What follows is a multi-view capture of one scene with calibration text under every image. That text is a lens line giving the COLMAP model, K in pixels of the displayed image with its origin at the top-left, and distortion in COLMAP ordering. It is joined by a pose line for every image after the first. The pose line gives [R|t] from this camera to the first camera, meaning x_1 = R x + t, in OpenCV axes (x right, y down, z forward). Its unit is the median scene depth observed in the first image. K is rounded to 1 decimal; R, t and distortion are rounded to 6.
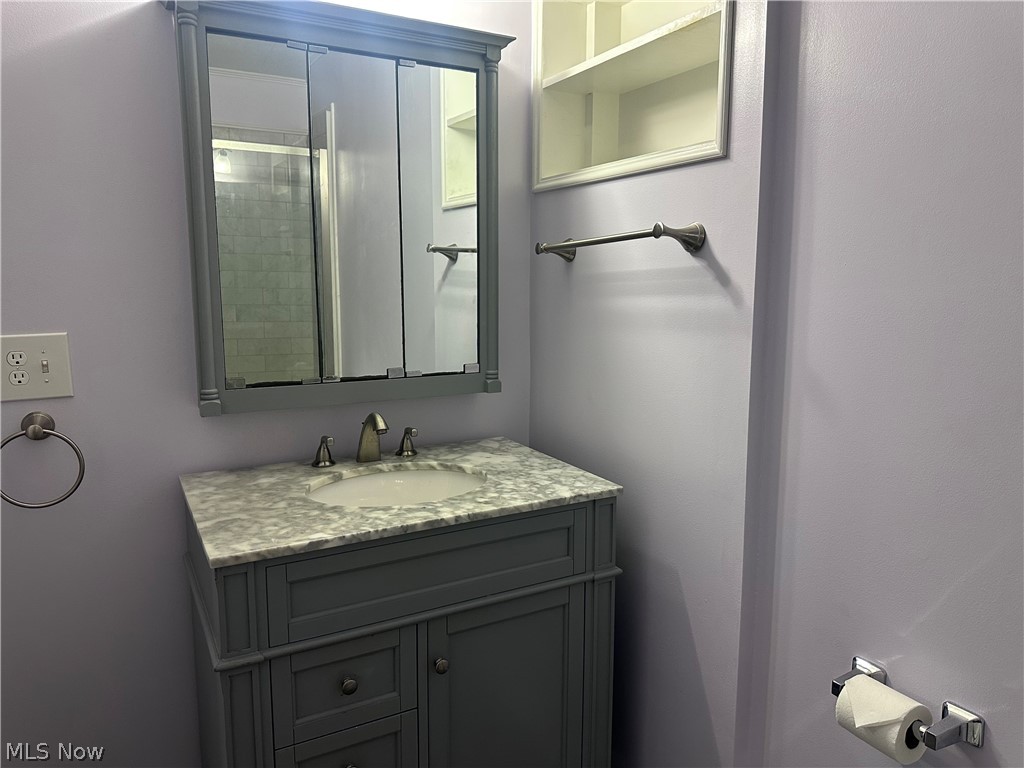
lens RADIAL K [[719.1, 0, 535.6], [0, 719.1, 387.6], [0, 0, 1]] dist [0.054022, -0.058081]
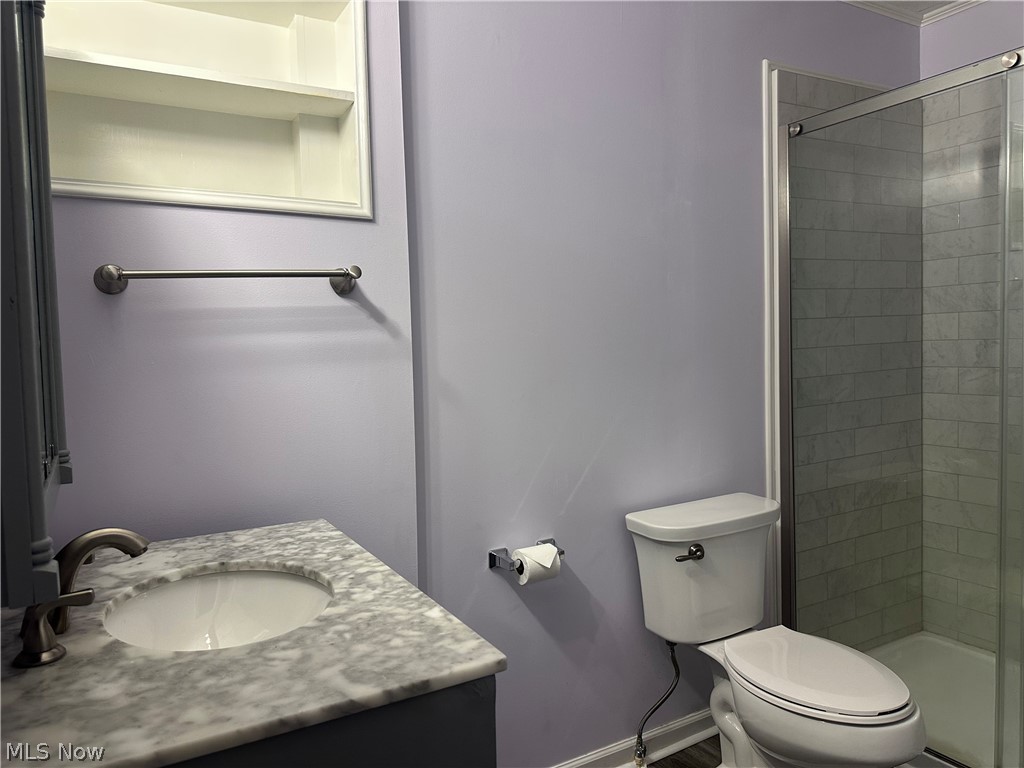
lens RADIAL K [[719.1, 0, 510.9], [0, 719.1, 381.3], [0, 0, 1]] dist [0.054022, -0.058081]
pose [[0.007596, -0.060500, 0.998139, -0.956841], [0.169745, 0.983760, 0.058337, -0.072771], [-0.985459, 0.168986, 0.017743, 0.753458]]
